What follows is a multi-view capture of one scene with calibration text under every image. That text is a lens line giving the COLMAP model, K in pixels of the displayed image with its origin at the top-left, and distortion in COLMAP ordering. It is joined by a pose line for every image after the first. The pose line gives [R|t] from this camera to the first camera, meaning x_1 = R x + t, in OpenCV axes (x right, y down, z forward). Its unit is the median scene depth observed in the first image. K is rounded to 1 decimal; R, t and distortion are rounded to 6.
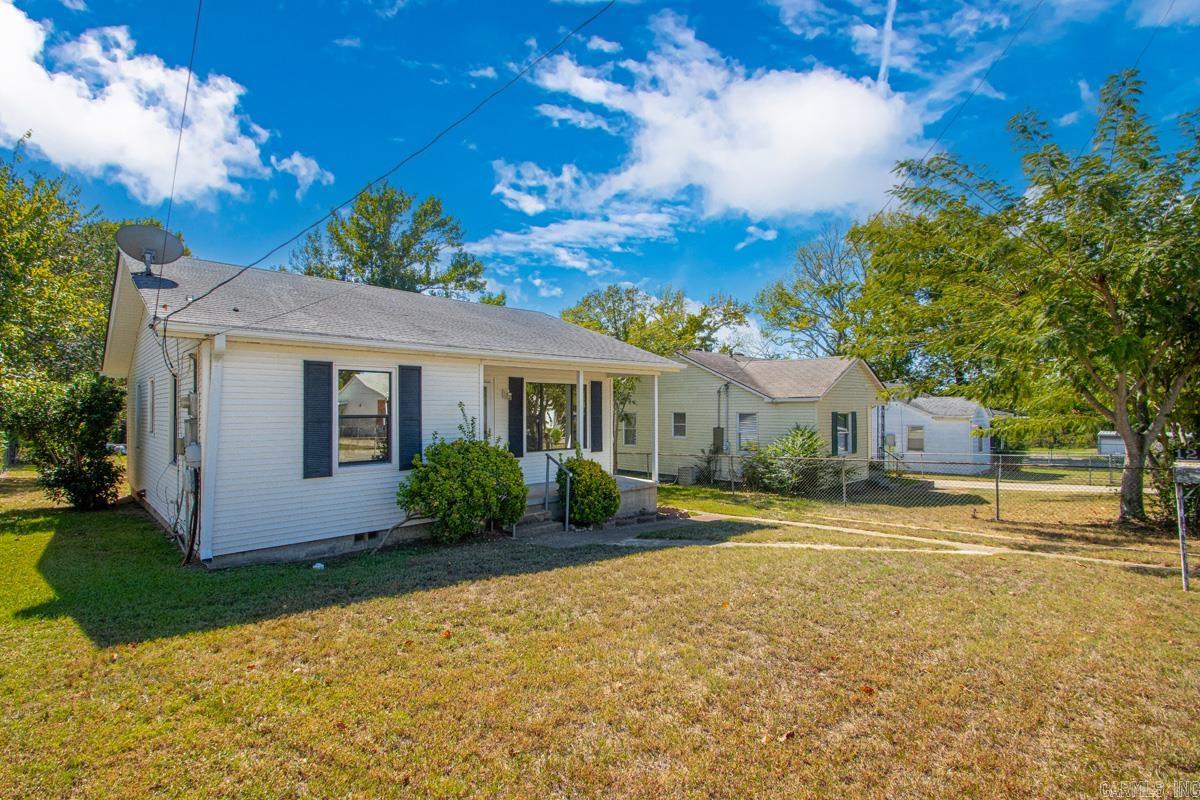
lens RADIAL K [[554.0, 0, 600.0], [0, 554.0, 400.0], [0, 0, 1]] dist [0.011027, 0.000343]
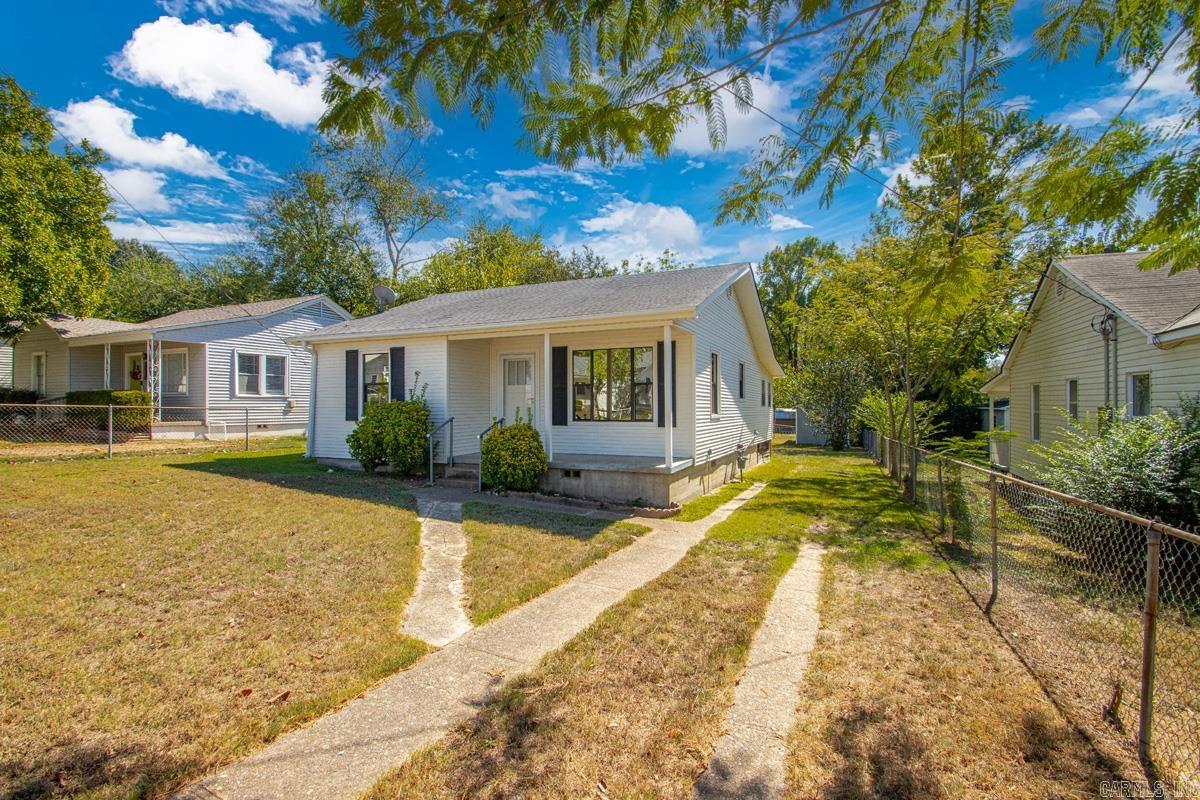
lens RADIAL K [[554.0, 0, 600.0], [0, 554.0, 400.0], [0, 0, 1]] dist [0.011027, 0.000343]
pose [[0.361453, -0.003111, -0.932385, 1.119416], [0.018335, 0.999825, 0.003772, 0.074026], [0.932210, -0.018458, 0.361446, 0.943076]]
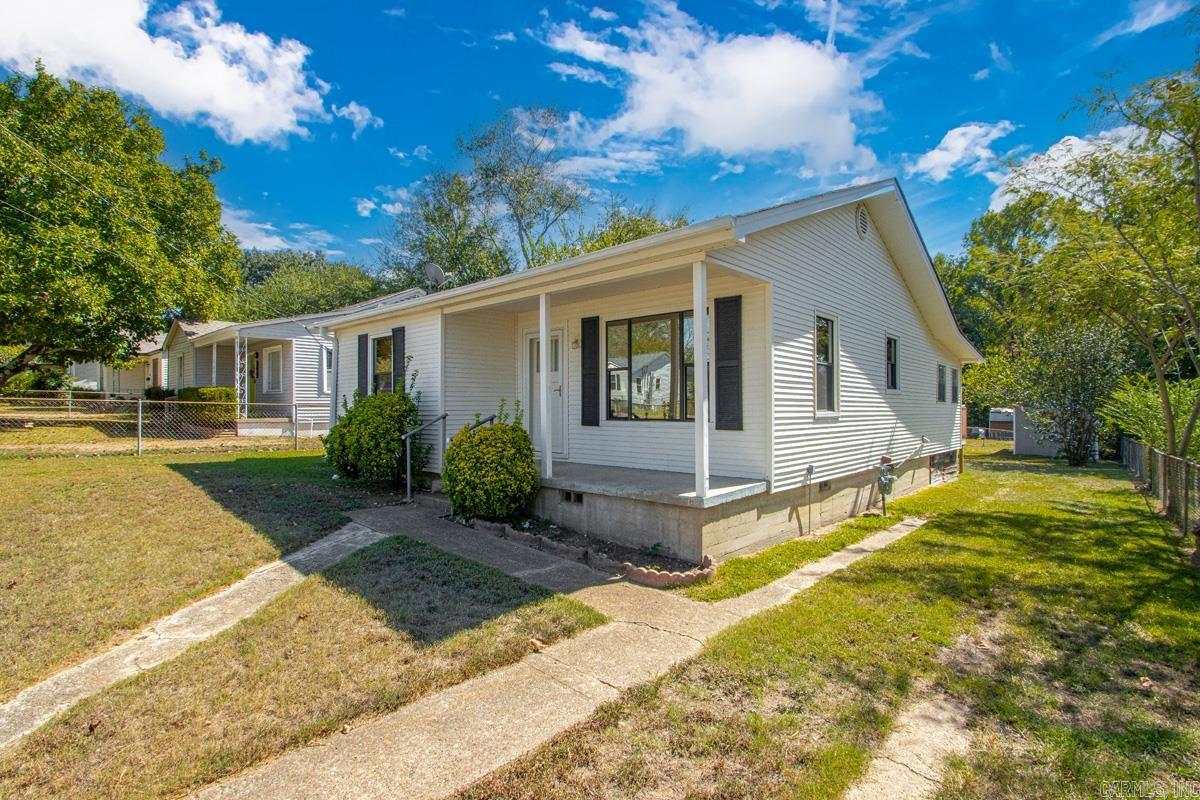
lens RADIAL K [[560.5, 0, 600.0], [0, 560.5, 400.0], [0, 0, 1]] dist [0.017011, -0.018575]
pose [[0.059203, -0.004815, -0.998234, 0.805090], [0.022117, 0.999749, -0.003511, 0.098184], [0.998001, -0.021870, 0.059295, 1.304718]]
